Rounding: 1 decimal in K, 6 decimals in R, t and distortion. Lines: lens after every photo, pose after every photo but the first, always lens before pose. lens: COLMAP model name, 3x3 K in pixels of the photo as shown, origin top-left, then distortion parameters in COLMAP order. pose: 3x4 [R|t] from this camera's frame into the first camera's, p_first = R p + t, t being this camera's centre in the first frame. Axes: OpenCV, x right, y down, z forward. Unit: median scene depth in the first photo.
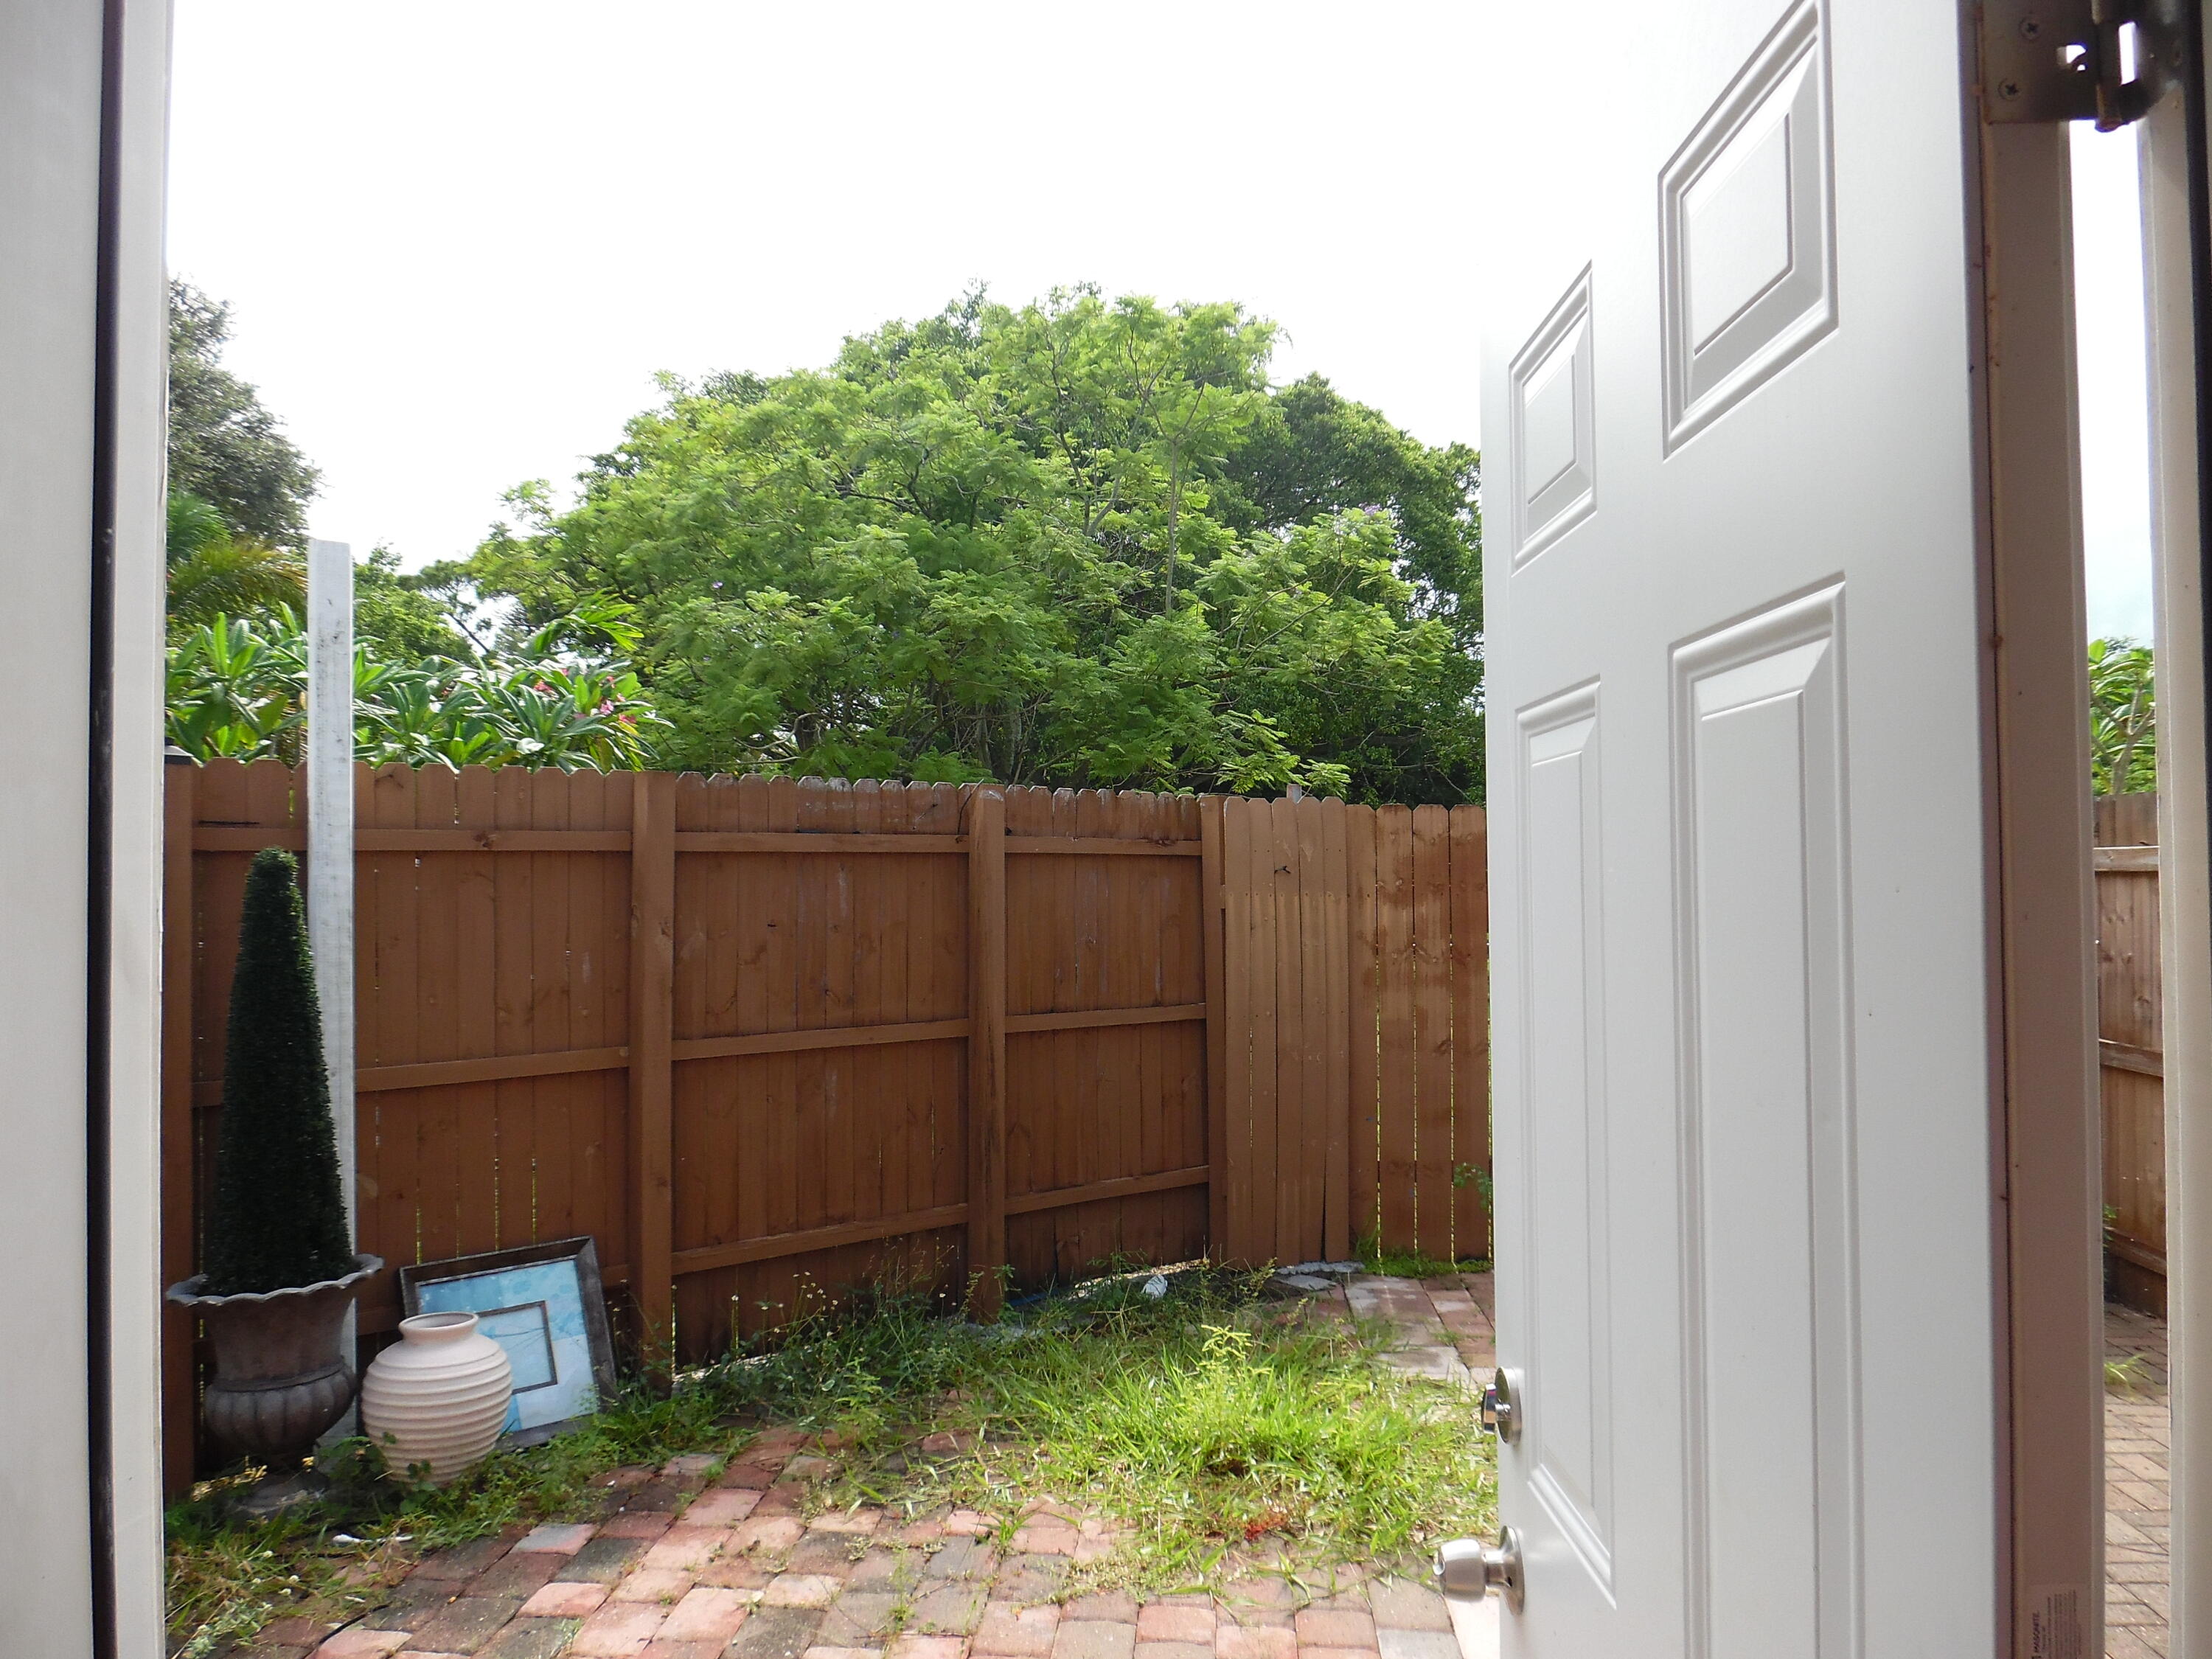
lens RADIAL K [[1584.5, 0, 1091.7], [0, 1584.5, 835.4], [0, 0, 1]] dist [0.007946, 0.001033]
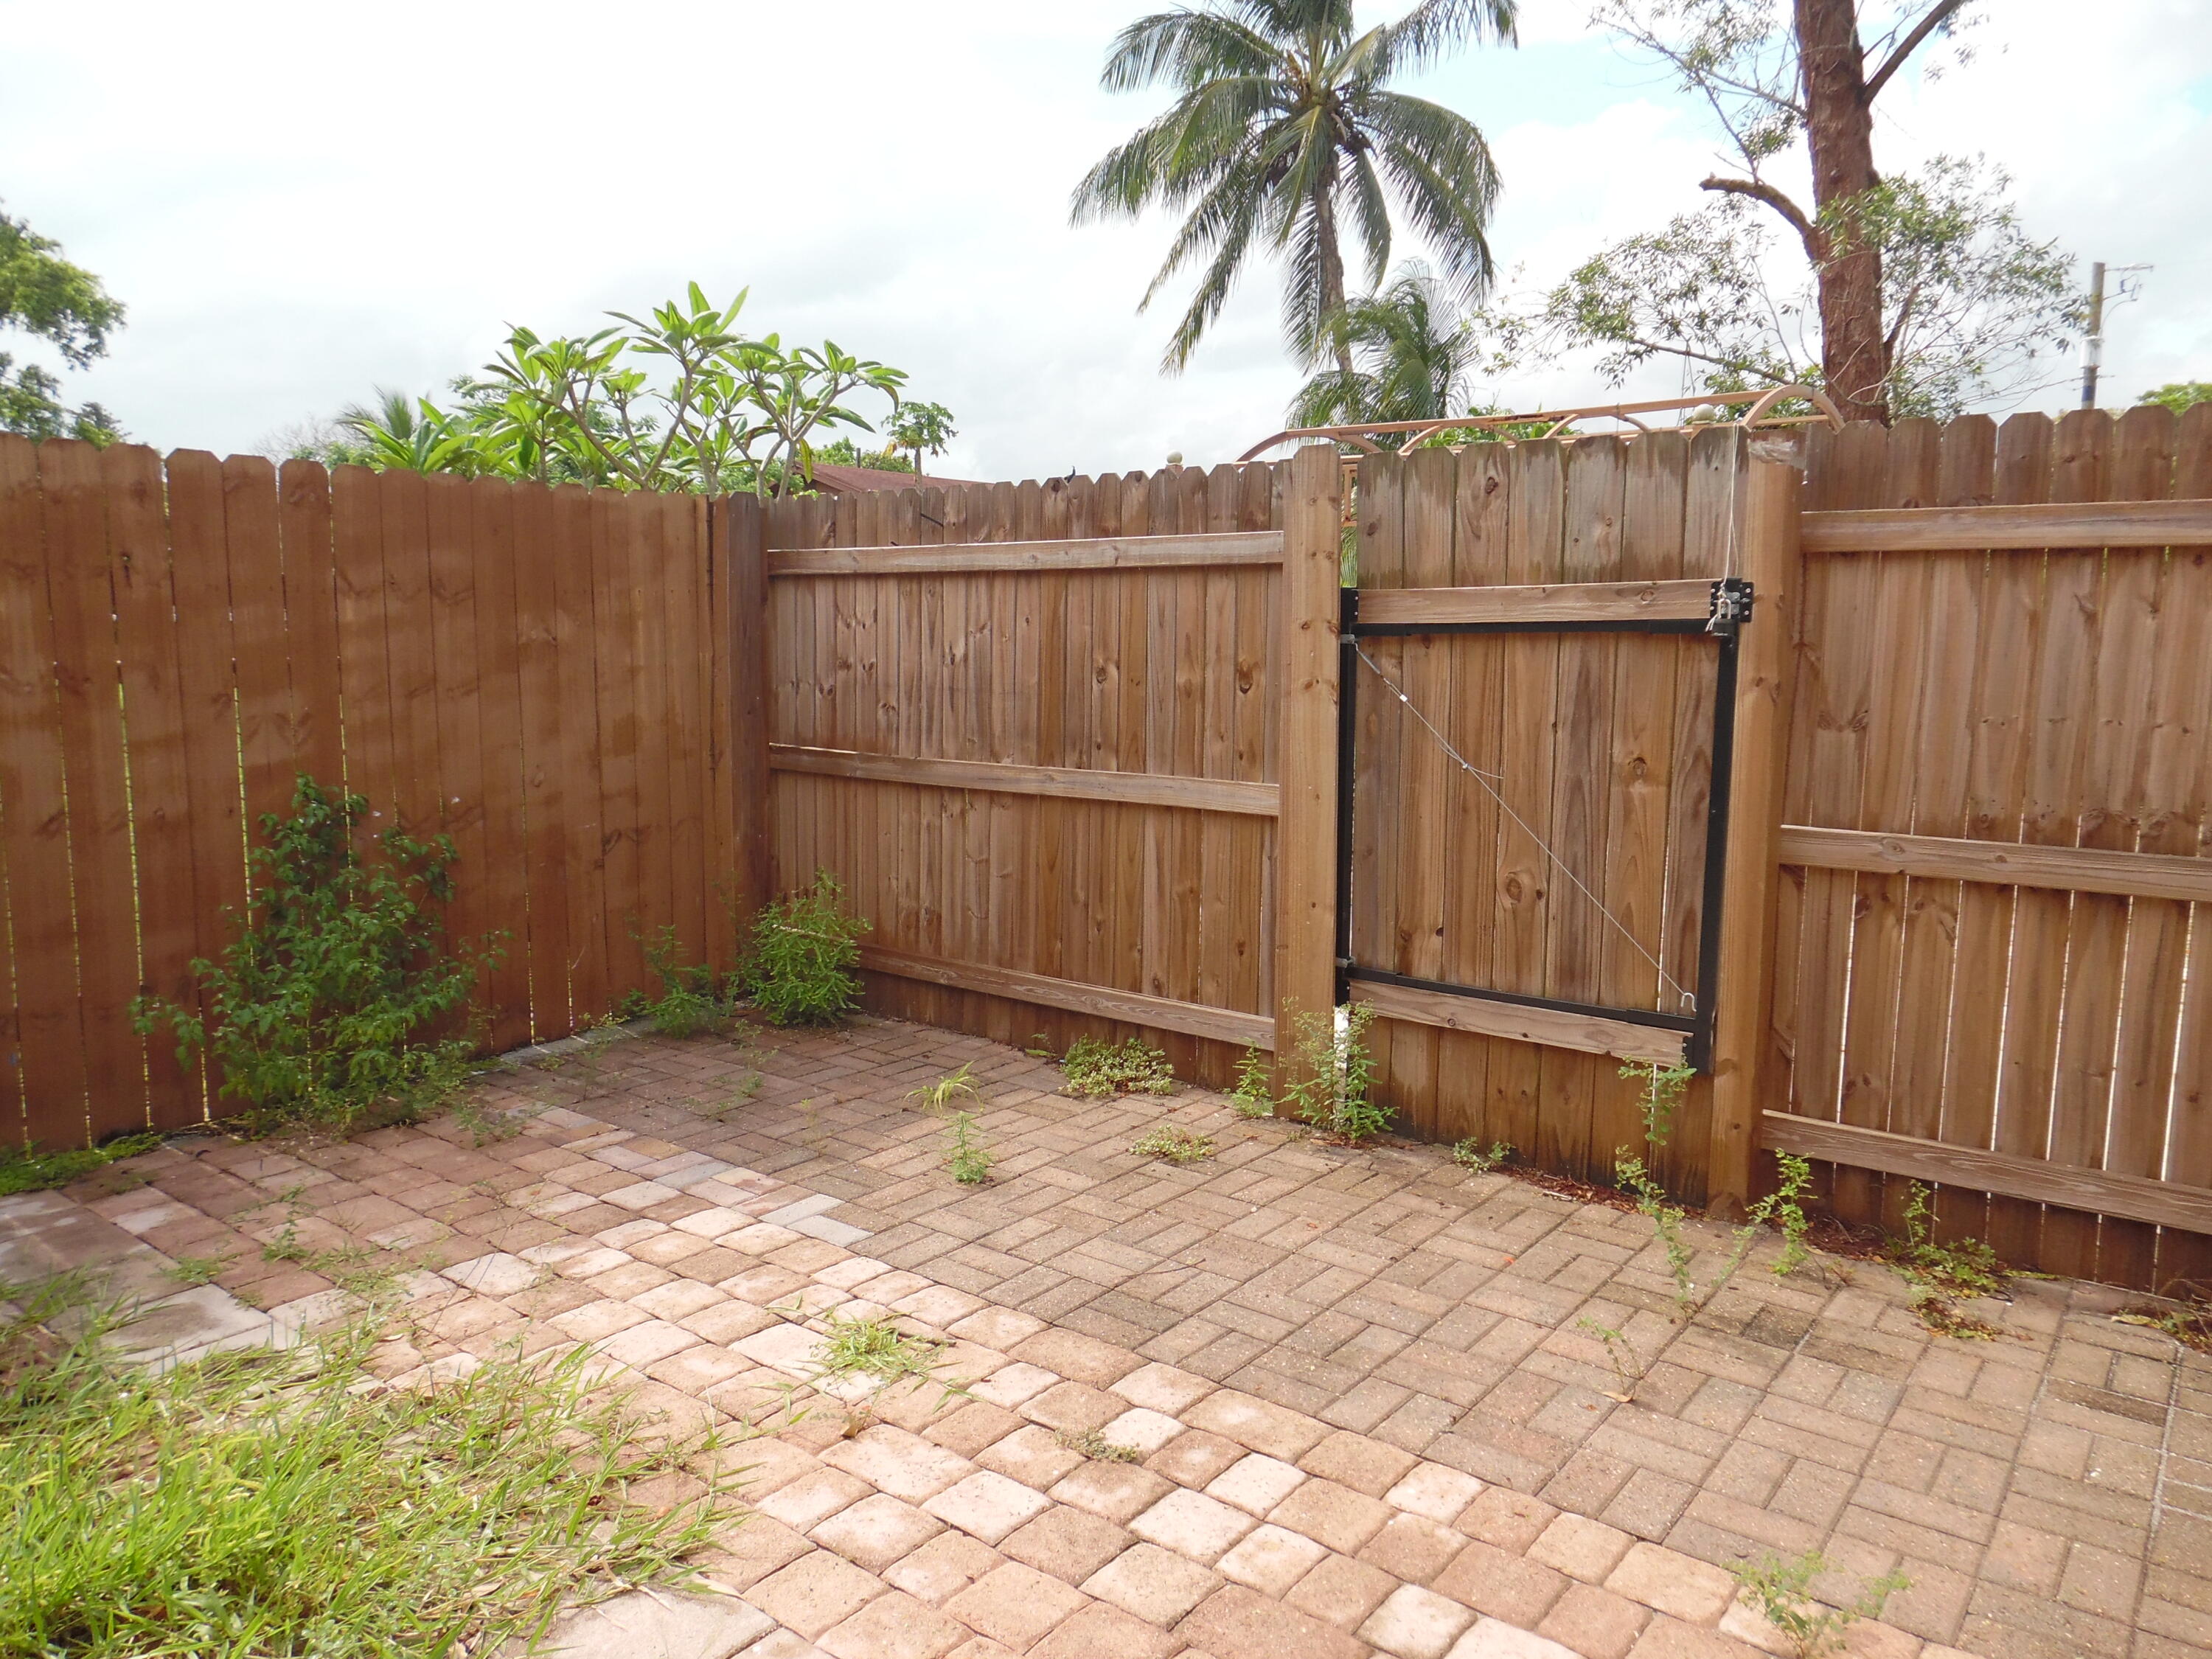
lens RADIAL K [[1562.2, 0, 1088.9], [0, 1562.2, 830.8], [0, 0, 1]] dist [-0.007128, -0.008513]
pose [[0.554899, -0.097394, 0.826197, -0.081550], [-0.032225, 0.989862, 0.138330, 0.048566], [-0.831293, -0.103383, 0.546135, 0.420728]]
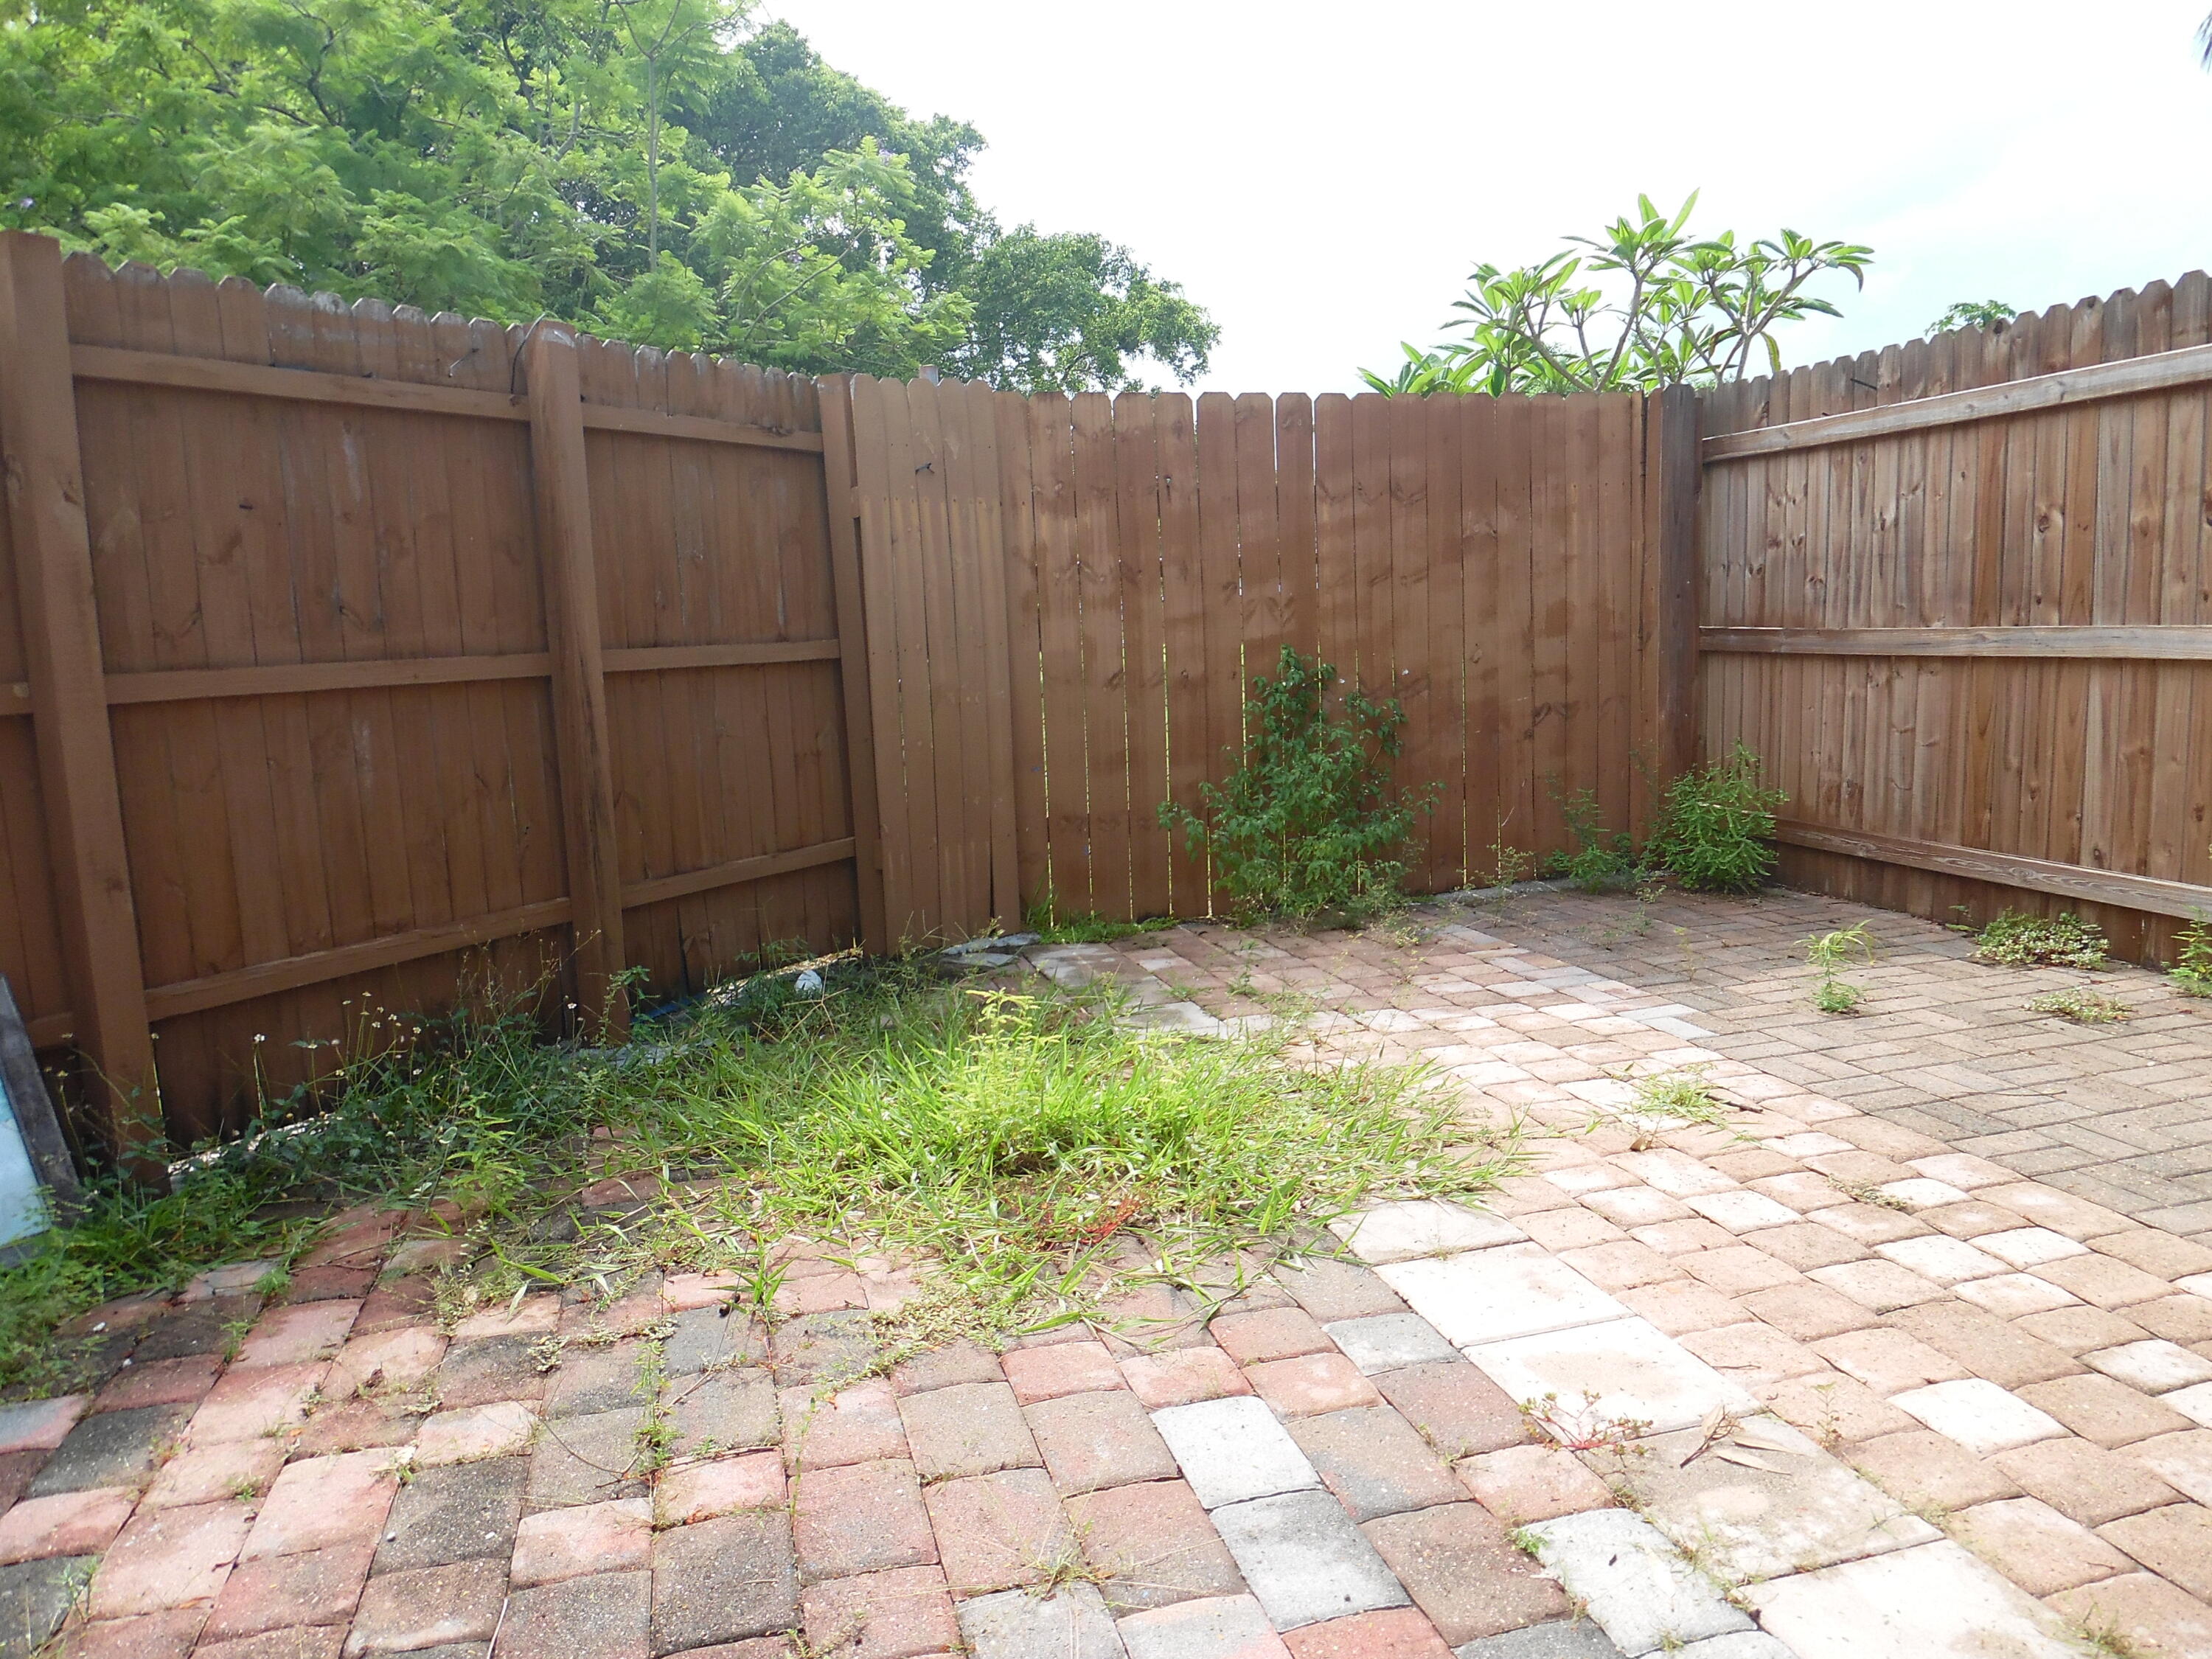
lens RADIAL K [[1562.2, 0, 1088.9], [0, 1562.2, 830.8], [0, 0, 1]] dist [-0.007128, -0.008513]
pose [[0.941494, -0.078255, 0.327819, -0.100831], [0.027354, 0.987204, 0.157100, 0.106960], [-0.335918, -0.138941, 0.931587, 0.270036]]
